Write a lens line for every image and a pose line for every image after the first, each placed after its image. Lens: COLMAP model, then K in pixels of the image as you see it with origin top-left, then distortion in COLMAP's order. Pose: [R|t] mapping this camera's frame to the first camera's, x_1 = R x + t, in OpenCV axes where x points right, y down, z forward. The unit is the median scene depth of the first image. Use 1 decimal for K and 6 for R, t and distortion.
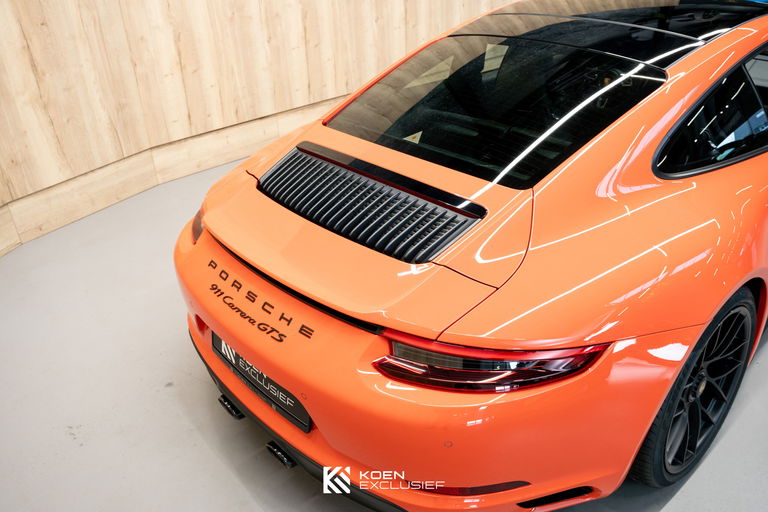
lens RADIAL K [[647.5, 0, 384.0], [0, 647.5, 256.0], [0, 0, 1]] dist [-0.084783, 0.138488]
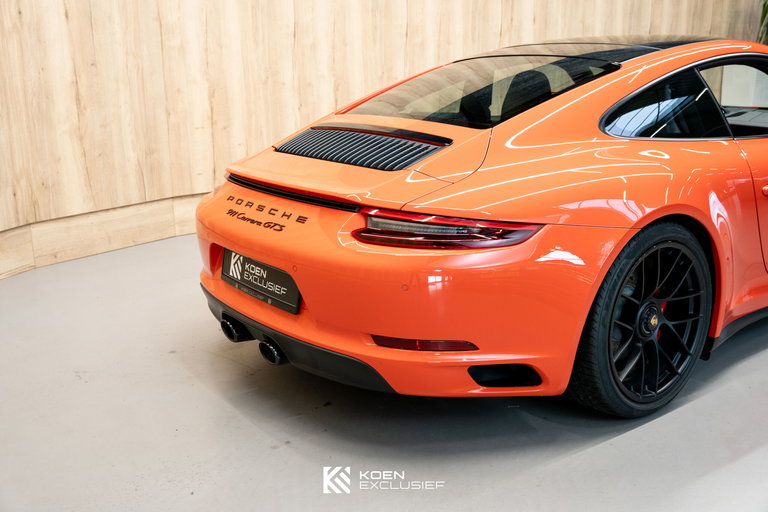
lens RADIAL K [[807.9, 0, 384.0], [0, 807.9, 256.0], [0, 0, 1]] dist [0.056316, 0.002781]
pose [[0.996474, 0.048125, -0.068730, 0.064970], [-0.064011, 0.965626, -0.251932, 0.249730], [0.054243, 0.255443, 0.965301, -0.210123]]
